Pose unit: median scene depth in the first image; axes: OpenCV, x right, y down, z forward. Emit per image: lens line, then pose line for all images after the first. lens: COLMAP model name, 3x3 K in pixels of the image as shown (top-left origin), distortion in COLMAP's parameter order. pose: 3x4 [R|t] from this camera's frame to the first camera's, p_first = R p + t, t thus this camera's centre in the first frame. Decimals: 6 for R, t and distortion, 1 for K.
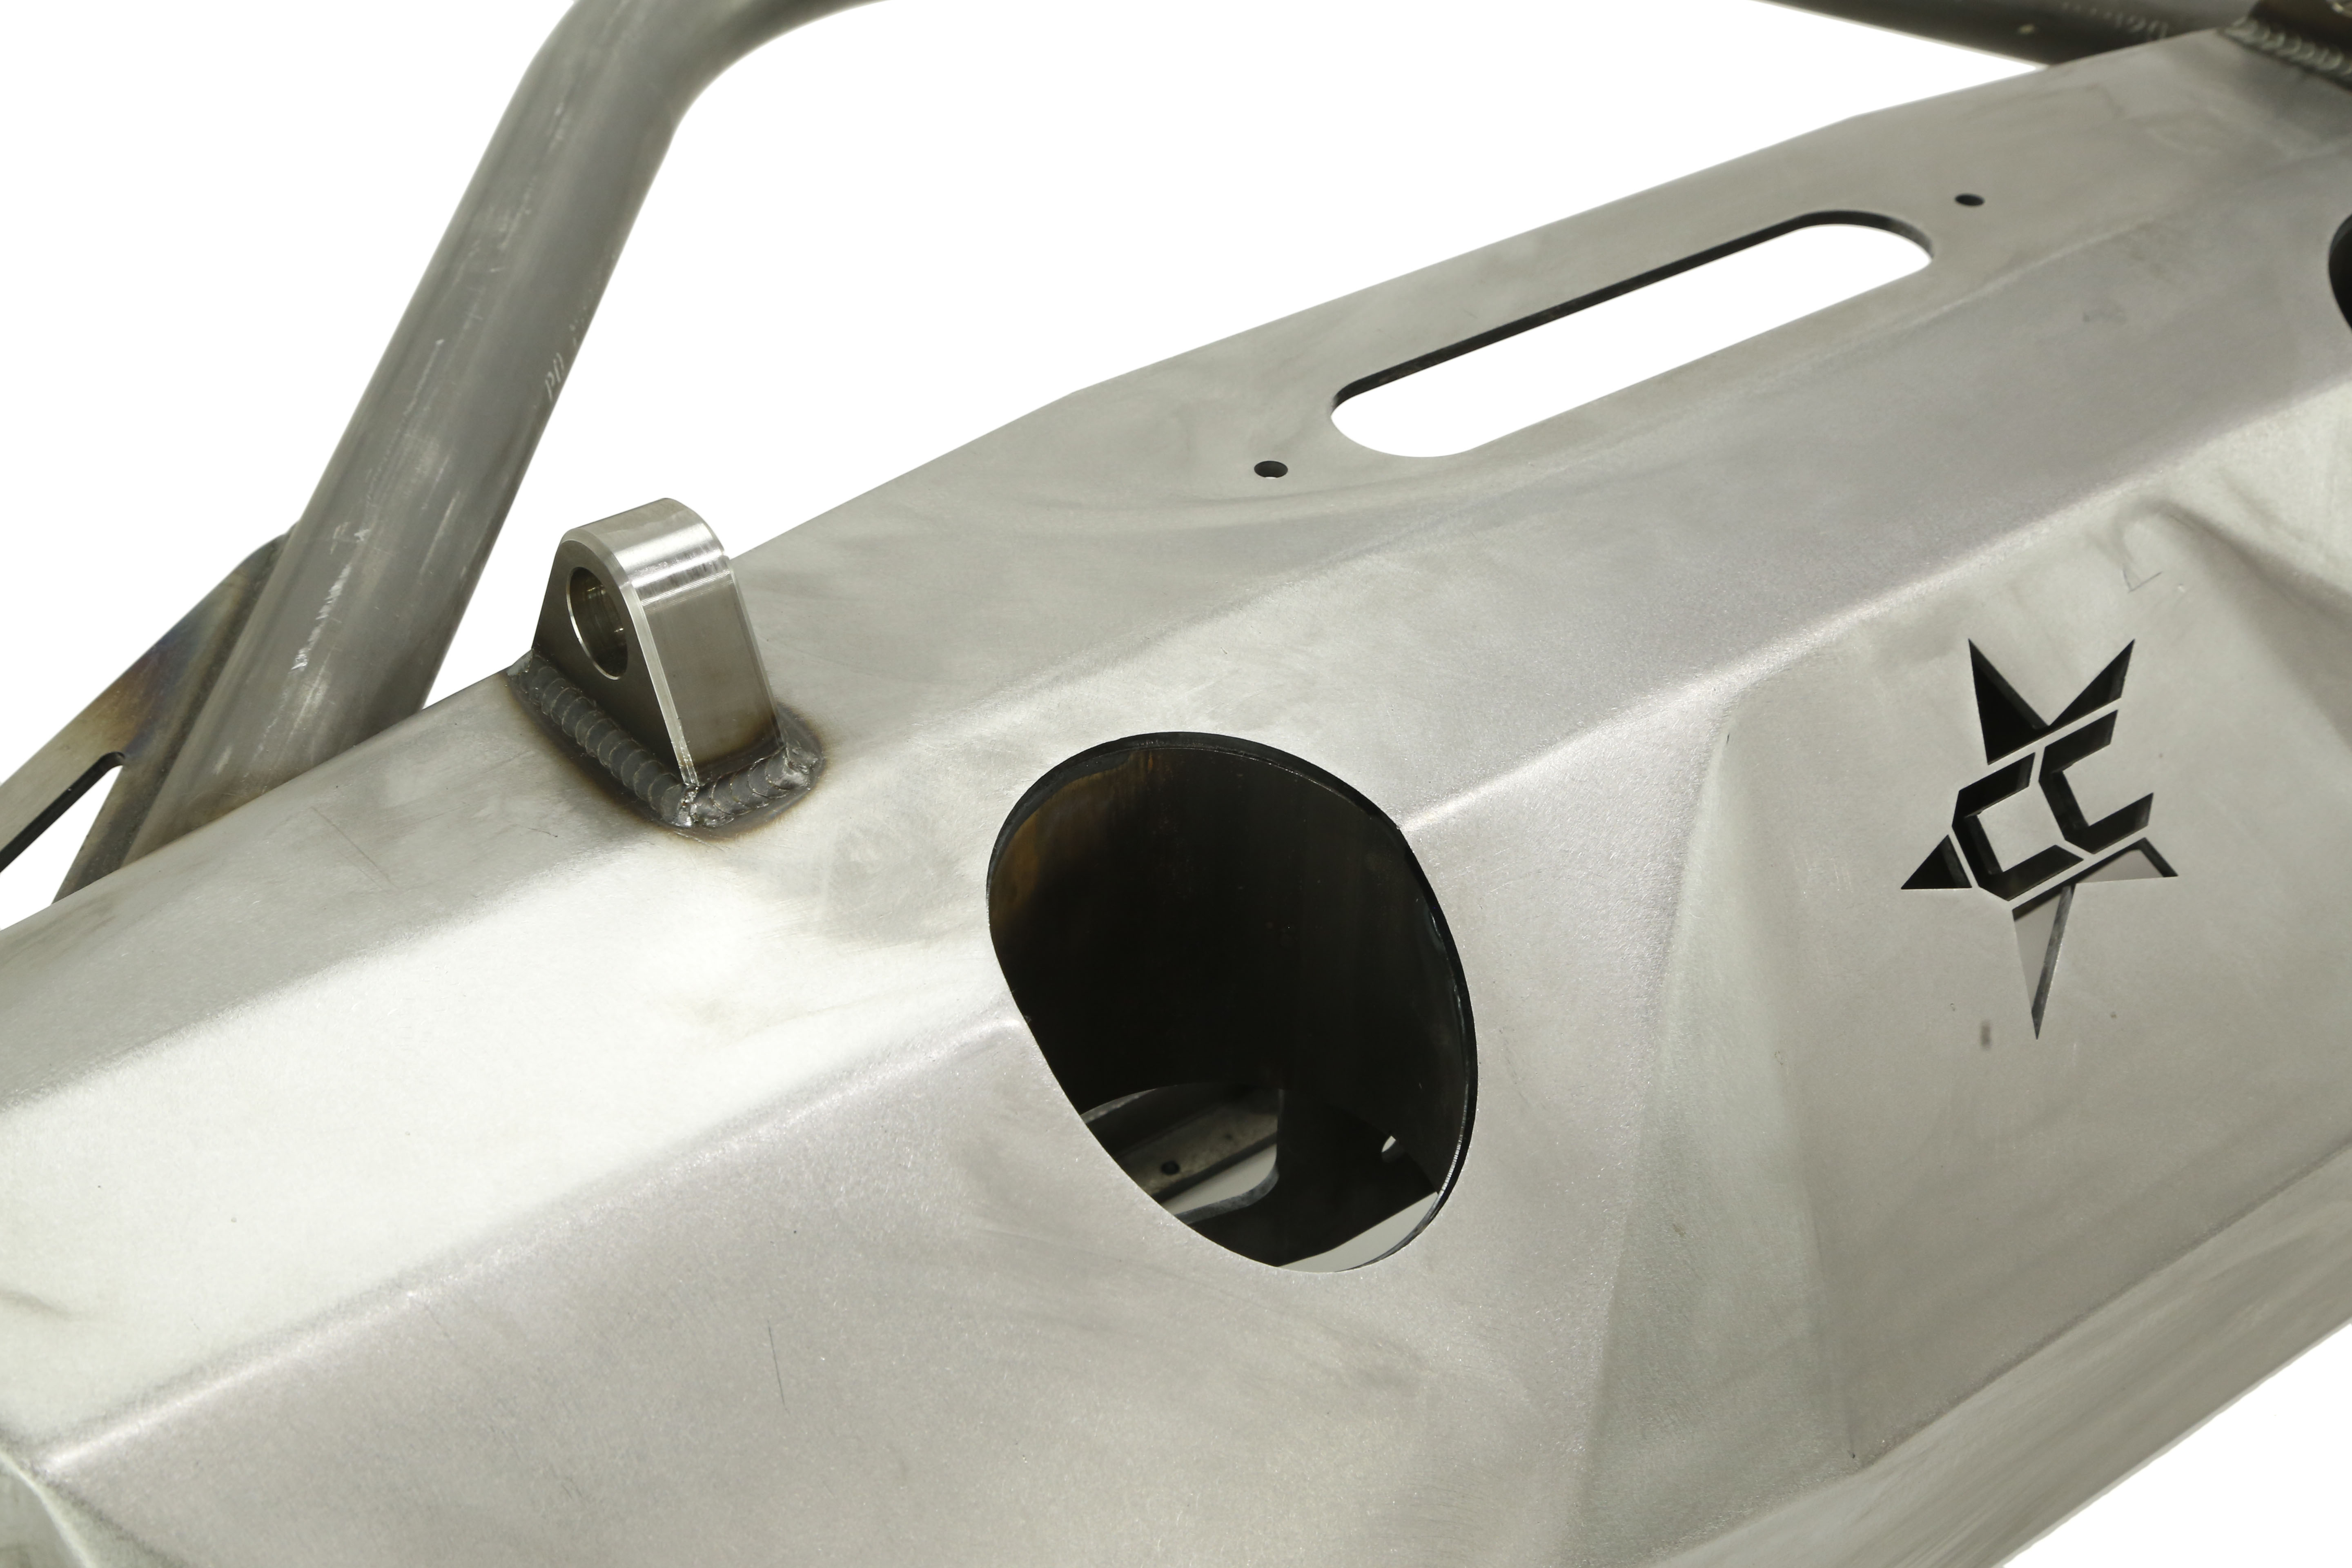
lens RADIAL K [[3232.0, 0, 1176.0], [0, 3232.0, 784.0], [0, 0, 1]] dist [0.066059, -0.019668]
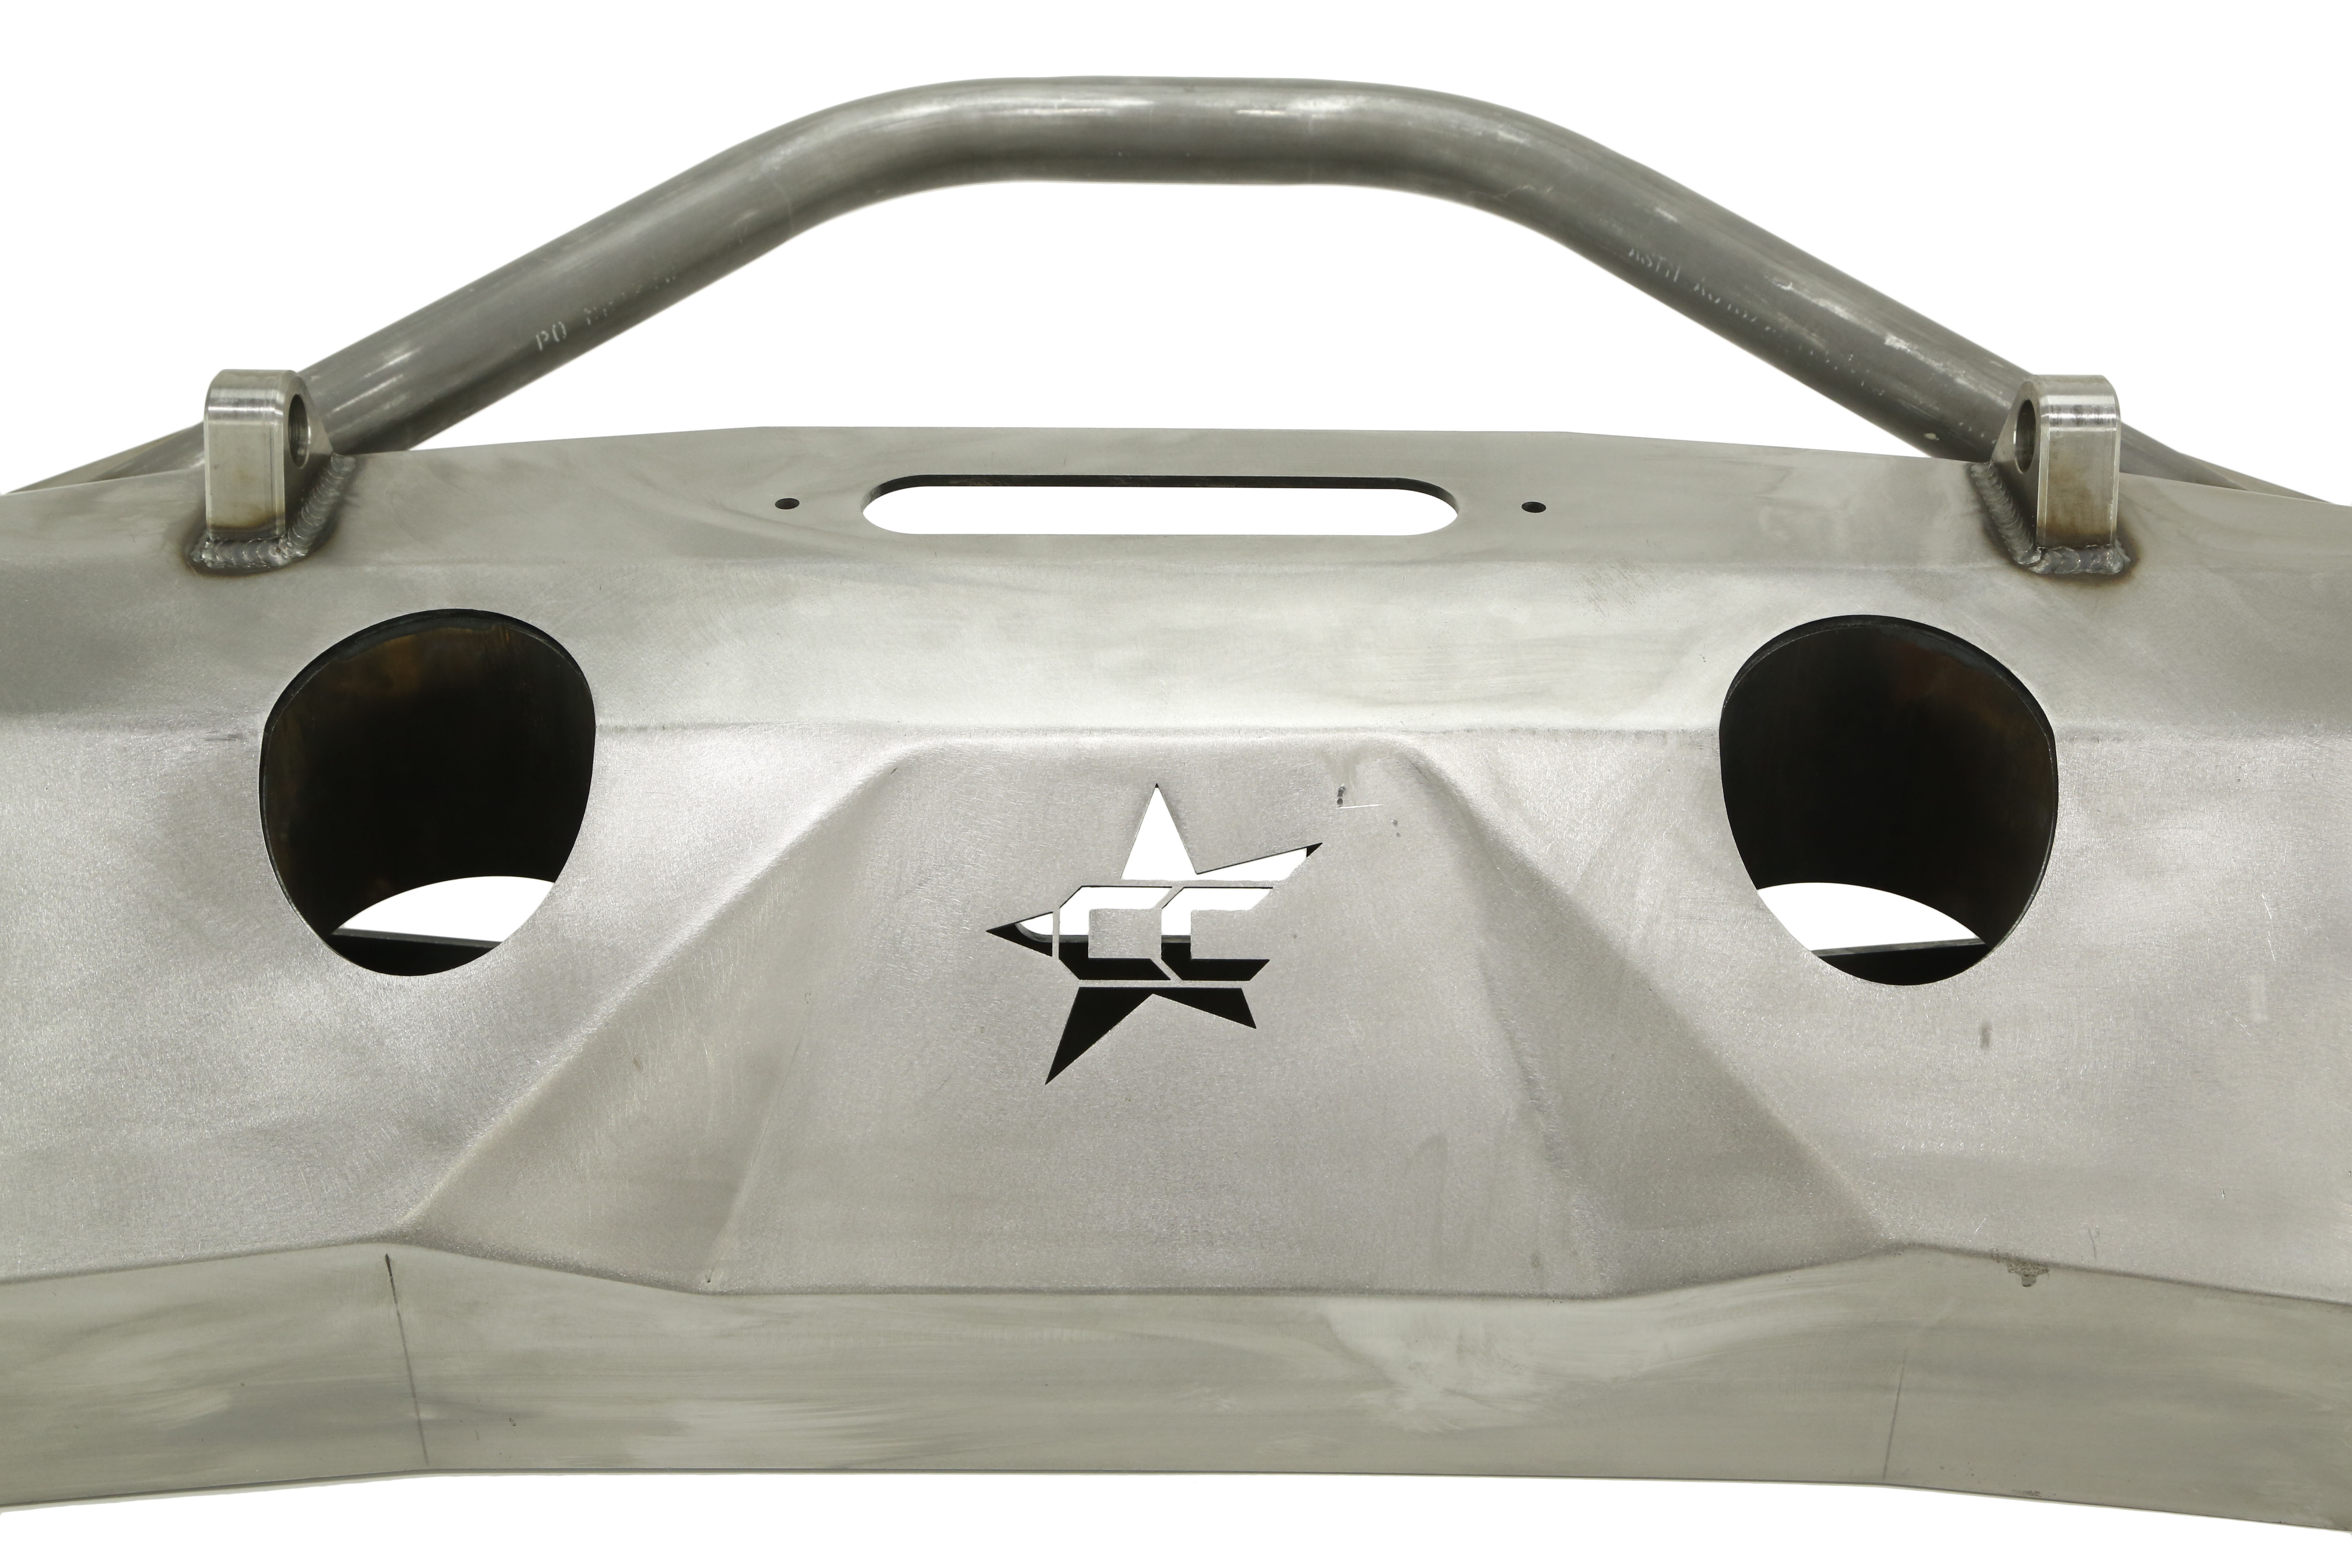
lens RADIAL K [[2789.6, 0, 1176.0], [0, 2789.6, 784.0], [0, 0, 1]] dist [0.058109, -0.010157]
pose [[0.786049, 0.323118, -0.526993, 0.851245], [-0.350627, 0.935158, 0.050391, -0.105726], [0.509104, 0.145168, 0.848374, 0.079928]]
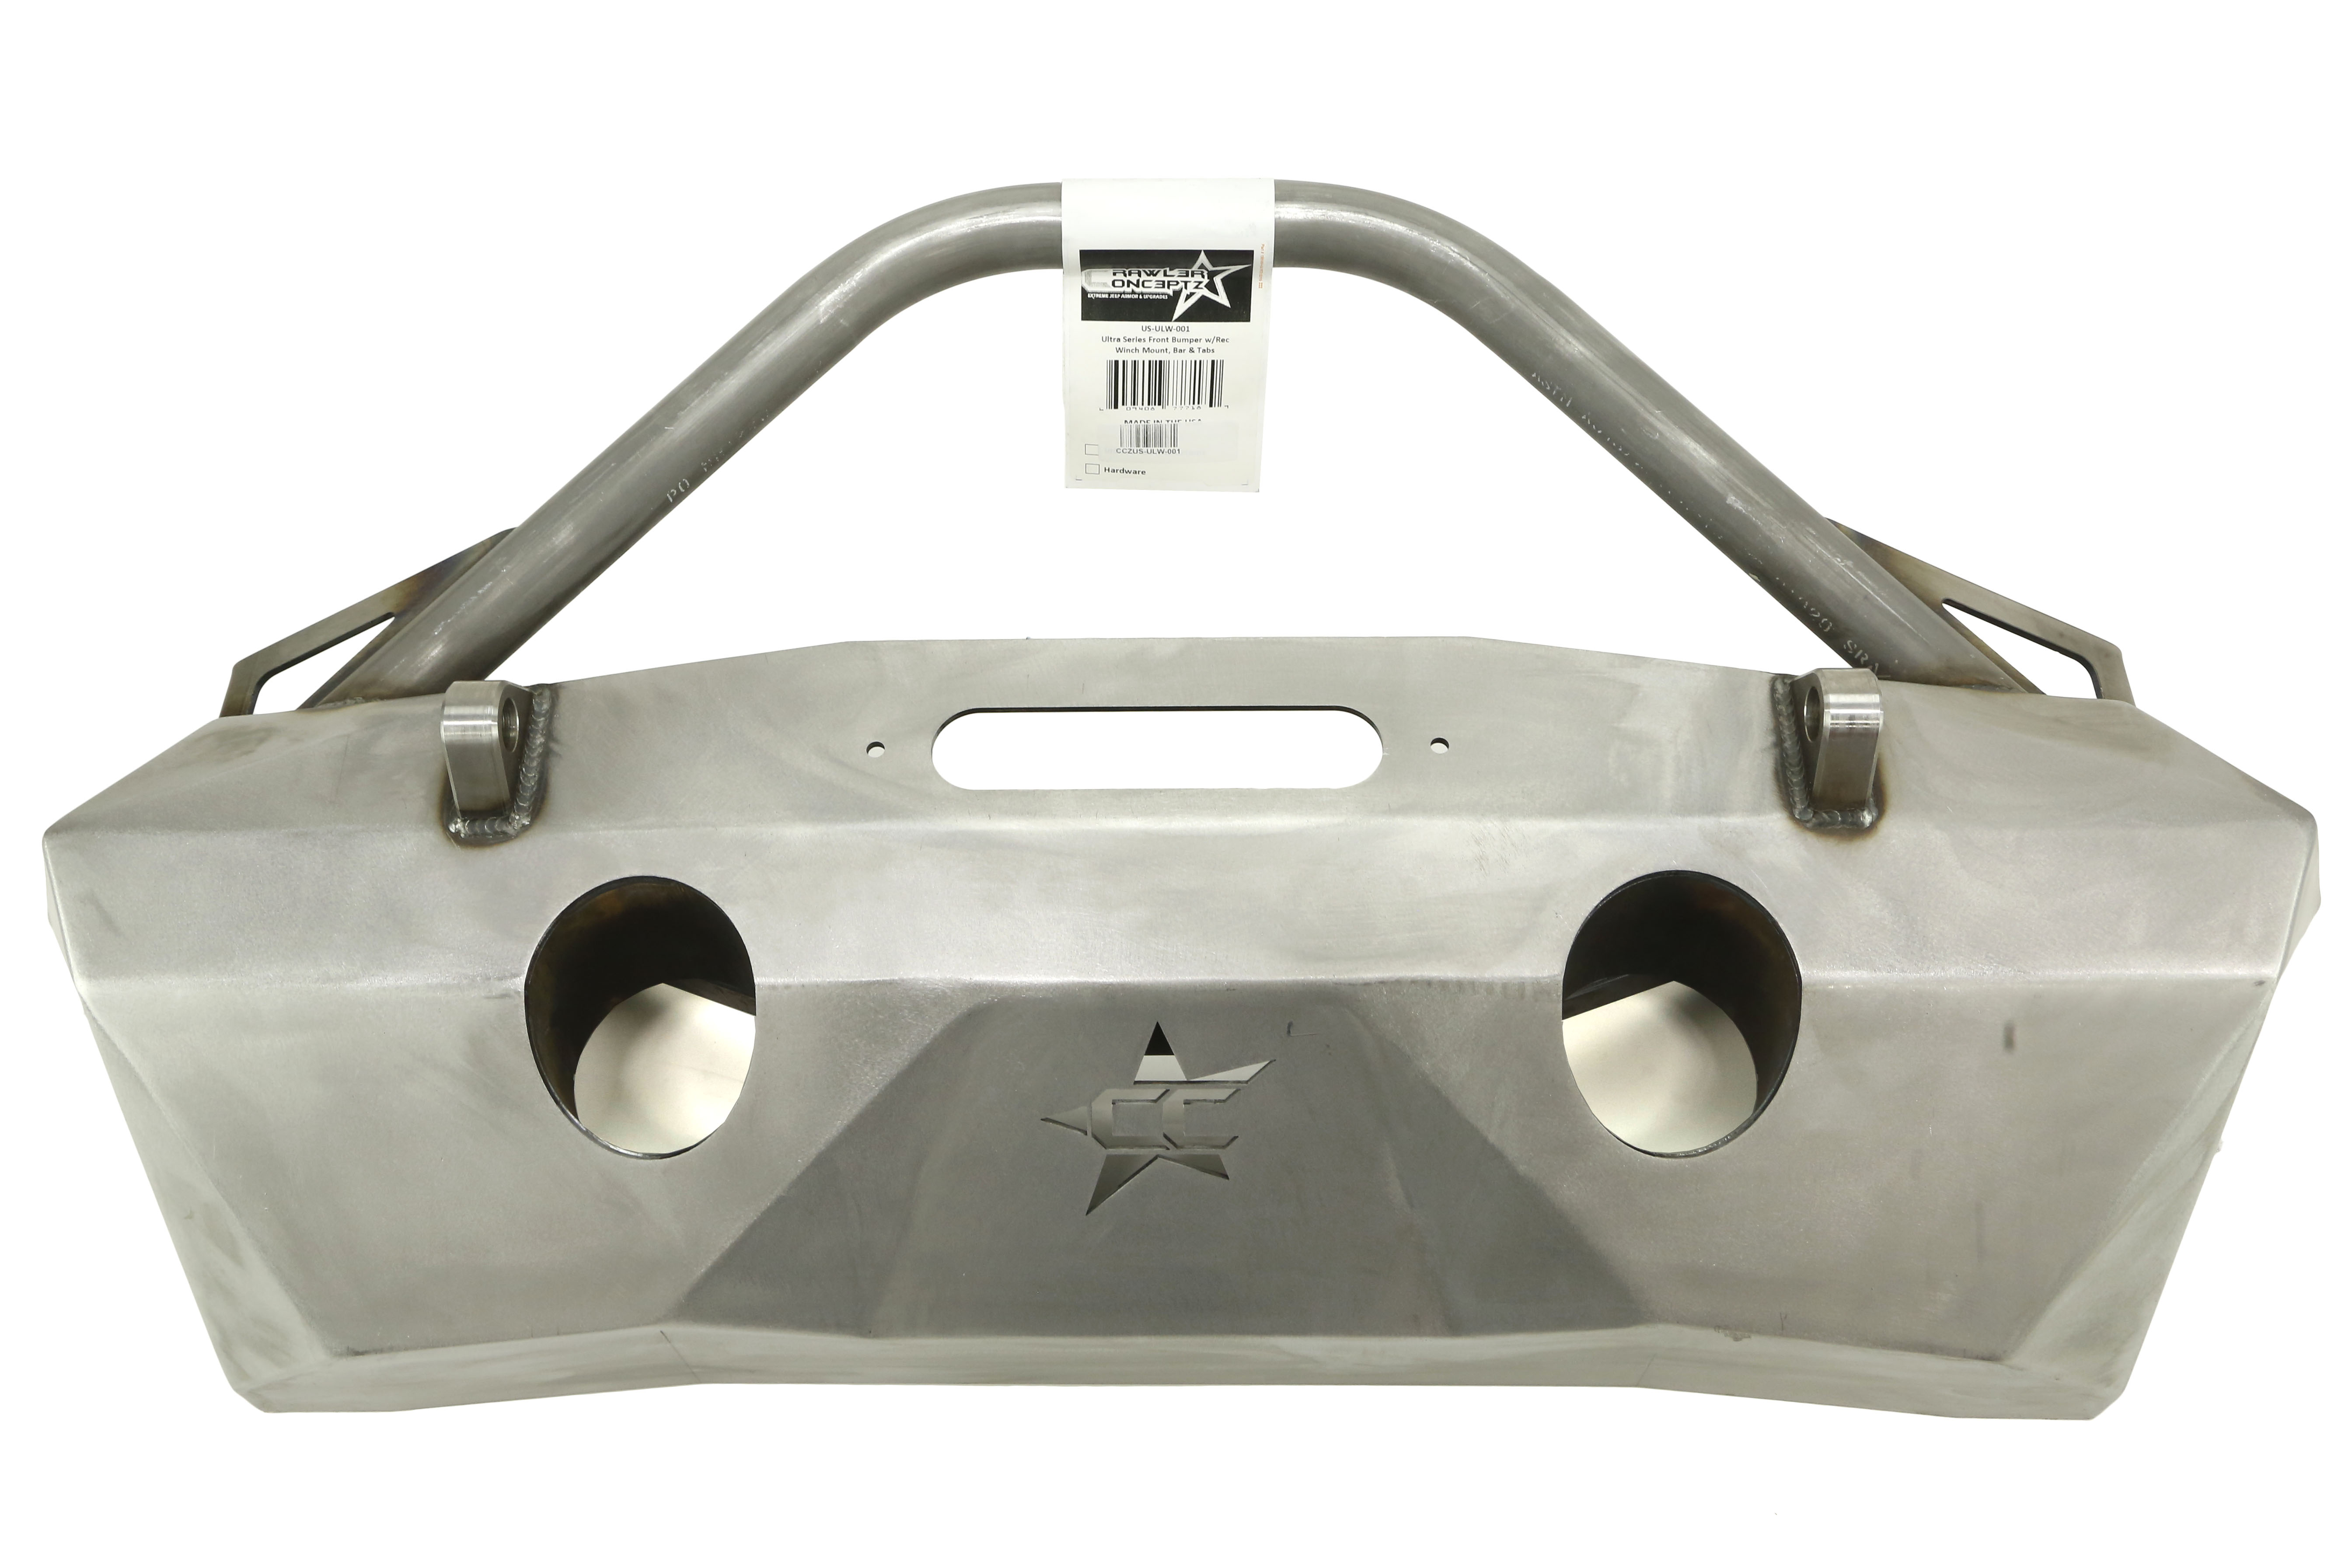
lens RADIAL K [[2144.5, 0, 1147.8], [0, 2144.5, 782.3], [0, 0, 1]] dist [-0.067011, 0.002480]
pose [[0.784435, 0.512562, -0.349203, 0.600629], [-0.326321, 0.819895, 0.470412, -0.722680], [0.527424, -0.255055, 0.810414, 0.083473]]
